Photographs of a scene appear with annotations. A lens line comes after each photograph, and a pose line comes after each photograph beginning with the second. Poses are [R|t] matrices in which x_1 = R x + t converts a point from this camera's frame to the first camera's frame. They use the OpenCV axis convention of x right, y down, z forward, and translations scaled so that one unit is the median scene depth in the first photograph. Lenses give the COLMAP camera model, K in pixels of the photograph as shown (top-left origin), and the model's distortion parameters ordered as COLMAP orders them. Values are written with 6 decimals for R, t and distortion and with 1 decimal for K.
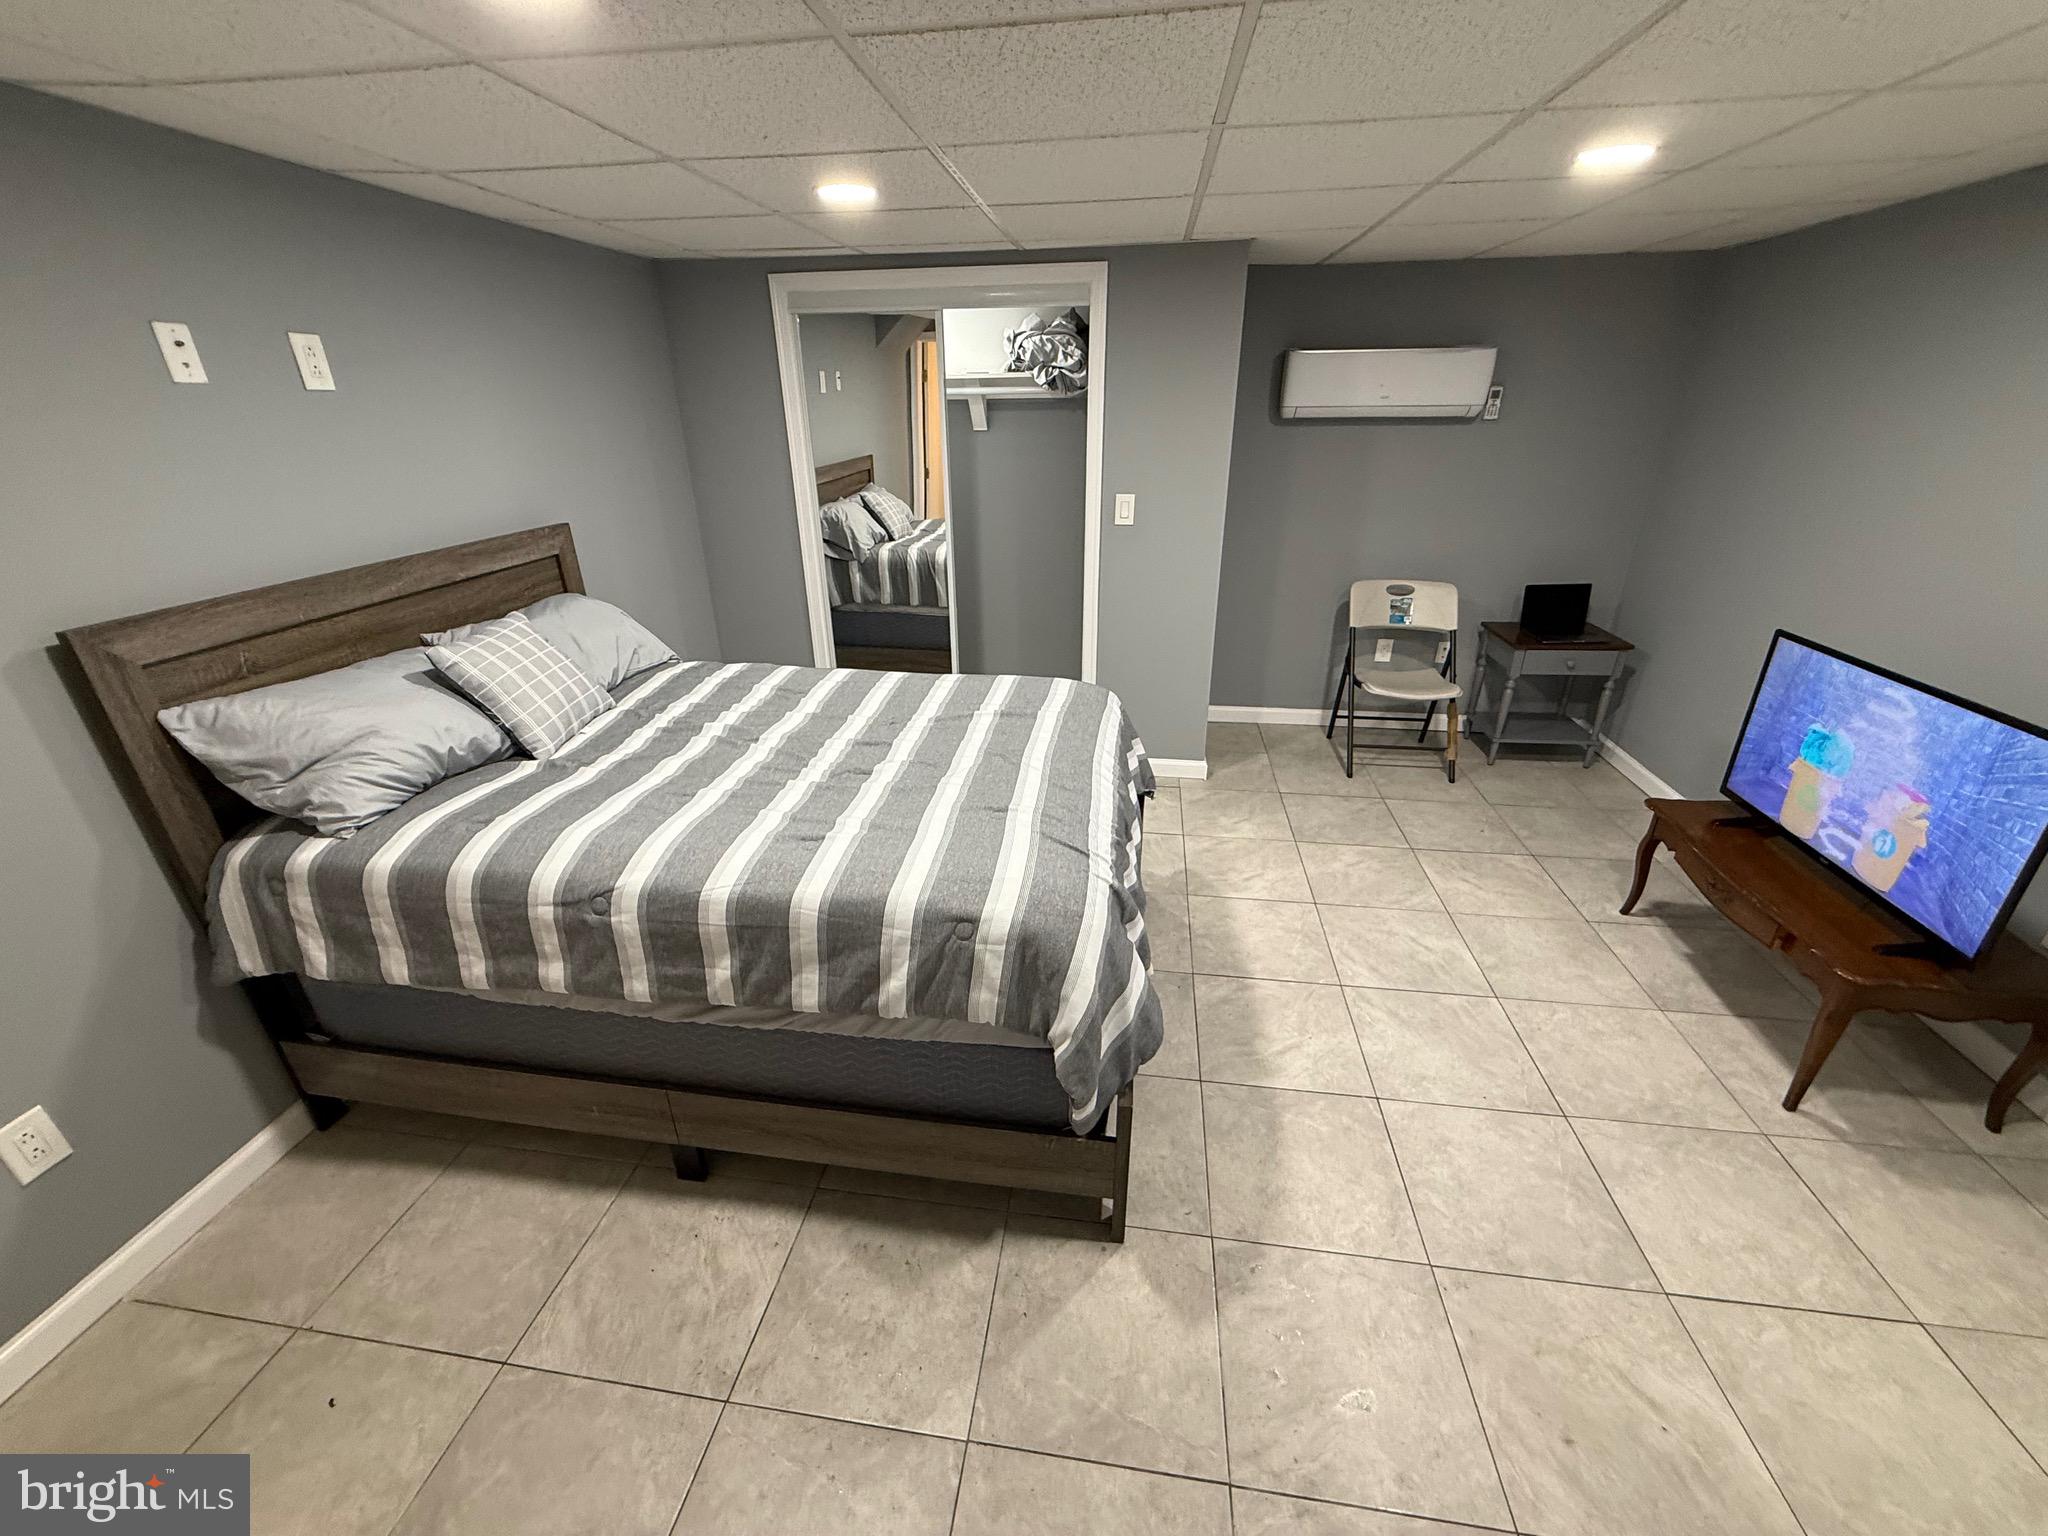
lens RADIAL K [[817.8, 0, 1018.3], [0, 817.8, 775.4], [0, 0, 1]] dist [0.004000, -0.000726]
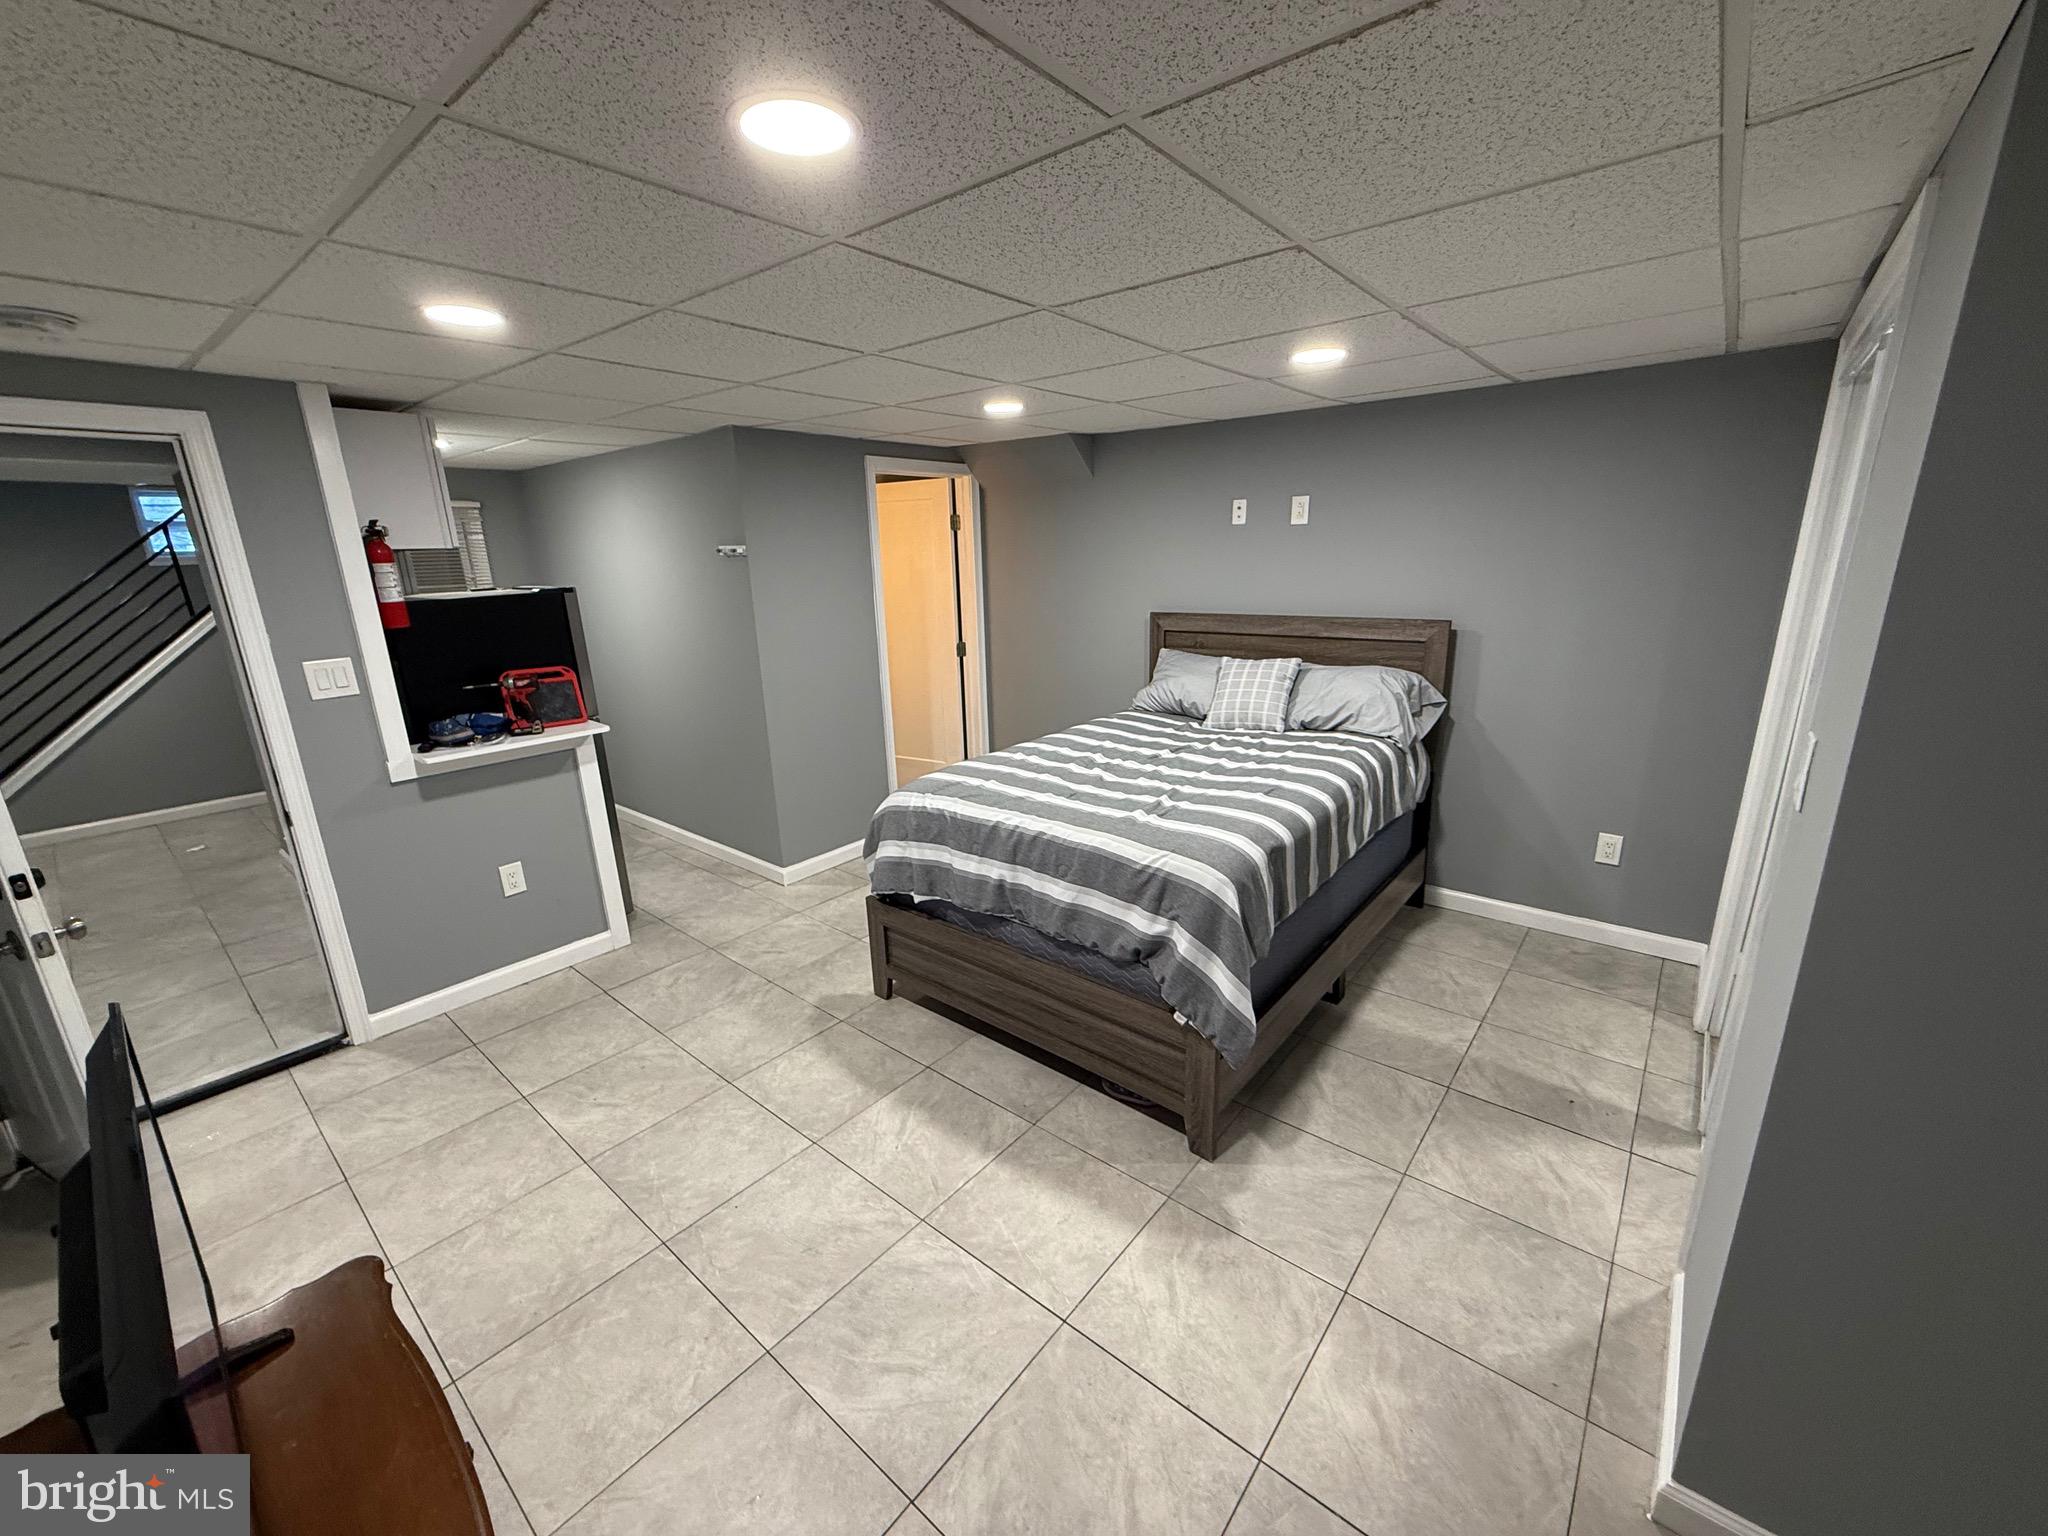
lens RADIAL K [[817.8, 0, 1025.9], [0, 817.8, 774.7], [0, 0, 1]] dist [0.004000, -0.000726]
pose [[-0.520350, 0.256355, -0.814566, 1.105625], [-0.327493, 0.821037, 0.467596, -0.652496], [0.788660, 0.510078, -0.343272, 1.402059]]
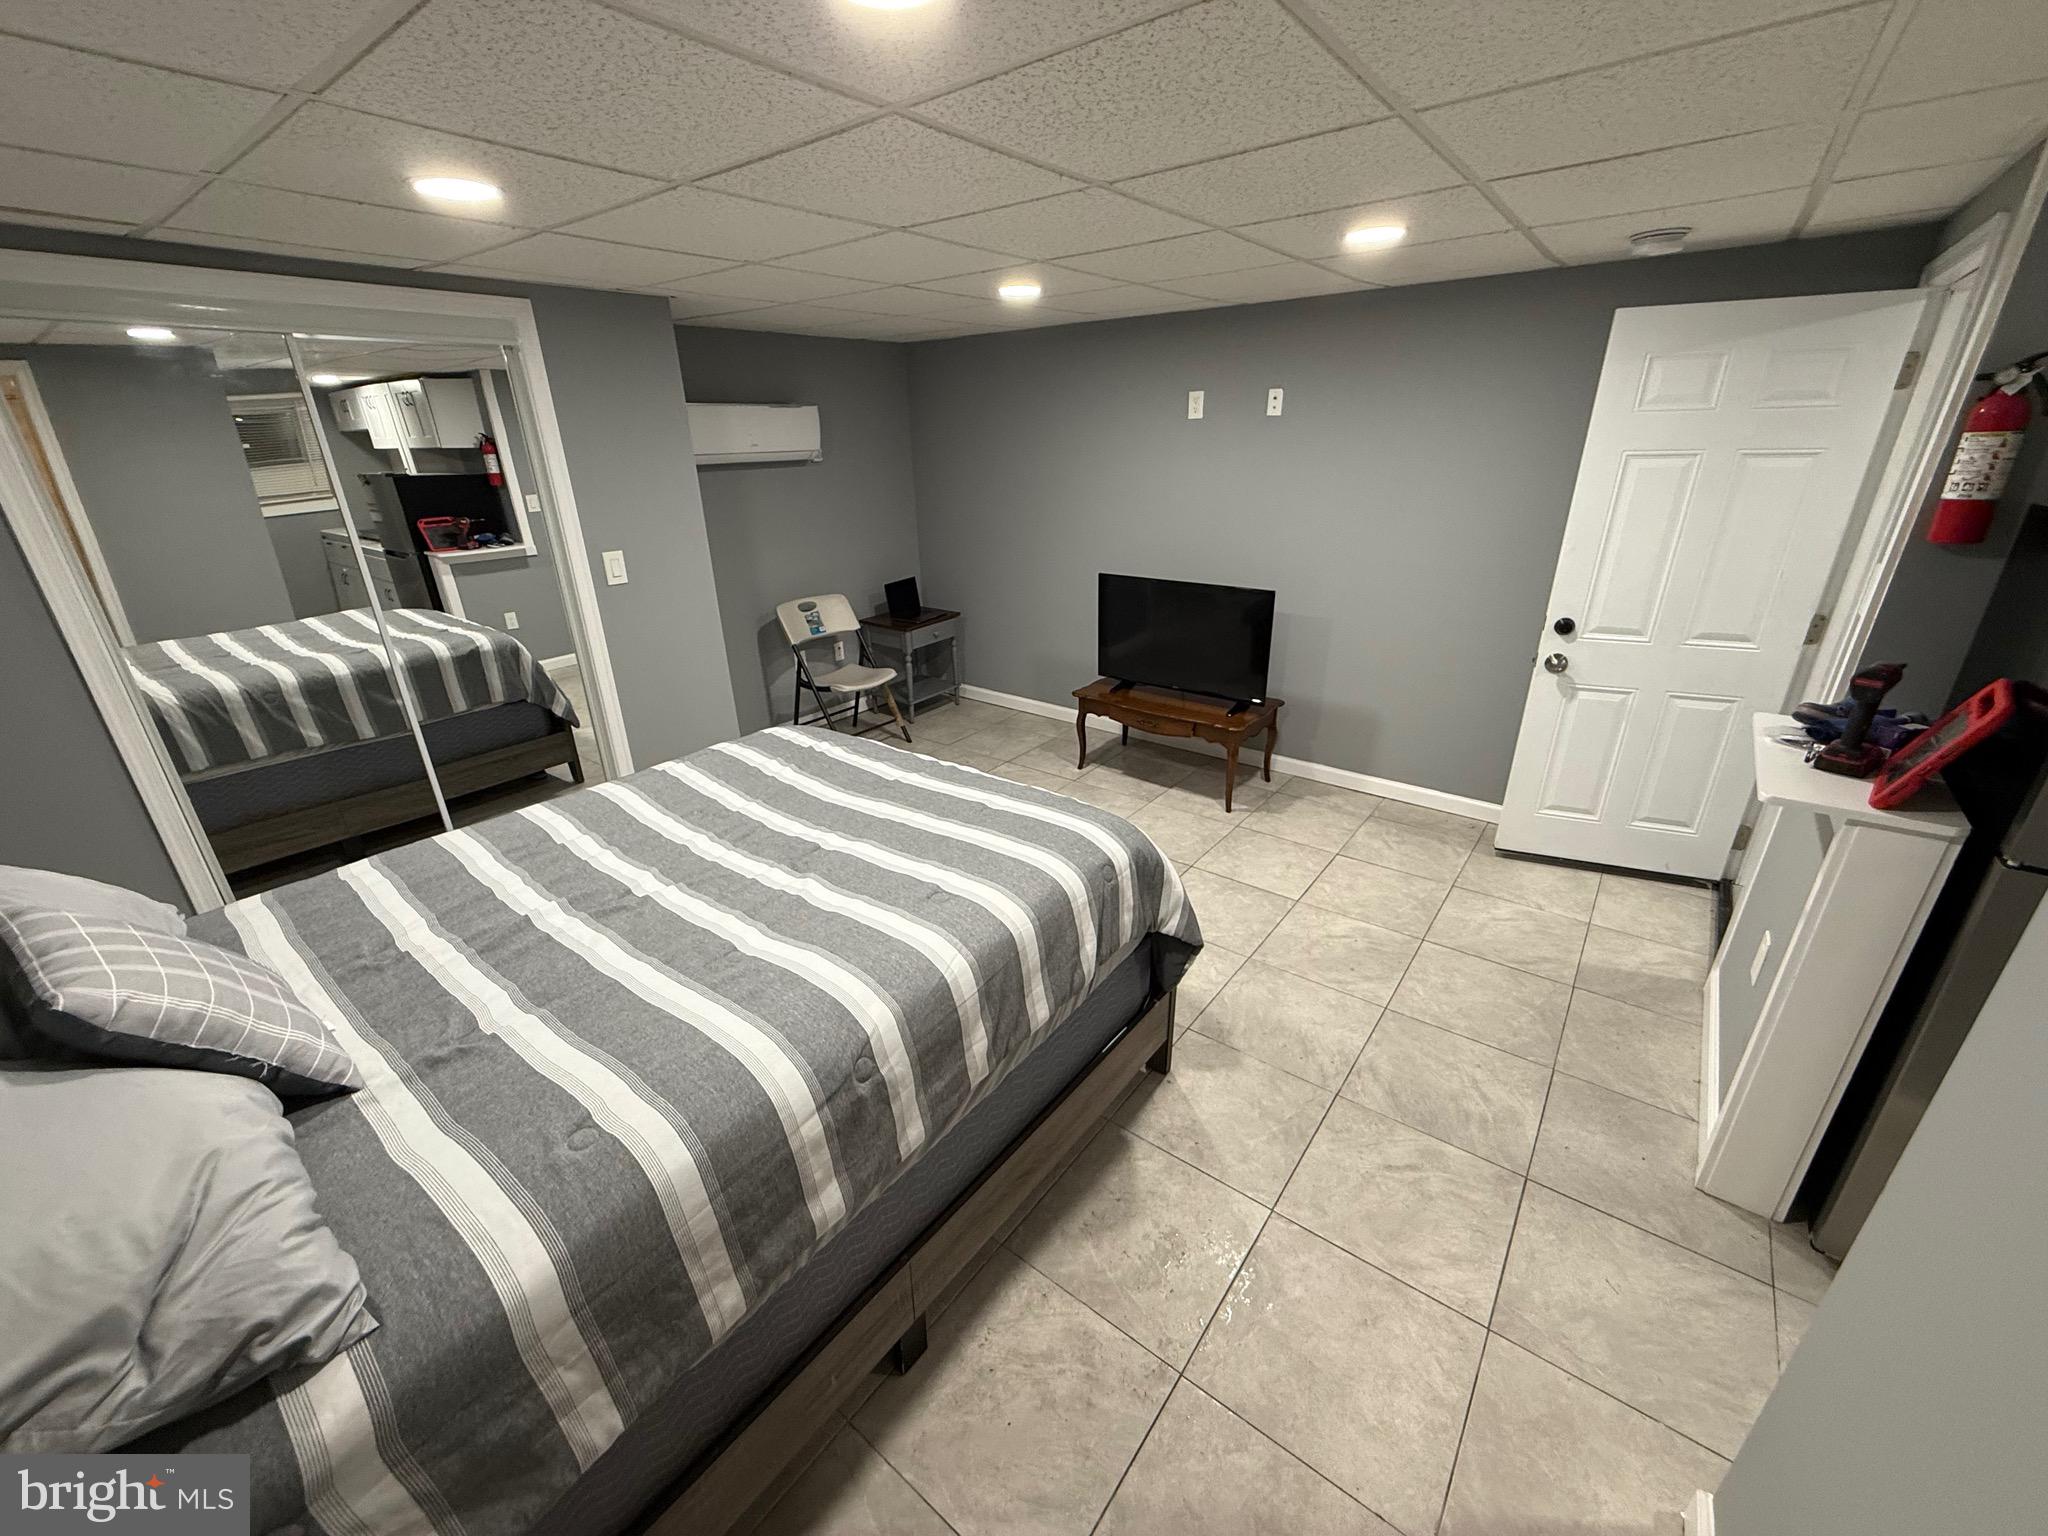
lens RADIAL K [[817.8, 0, 1029.8], [0, 817.8, 773.1], [0, 0, 1]] dist [0.004000, -0.000726]
pose [[0.488518, -0.337136, 0.804792, -0.758184], [0.380018, 0.912476, 0.151571, -0.128458], [-0.785453, 0.231790, 0.573879, 0.269283]]
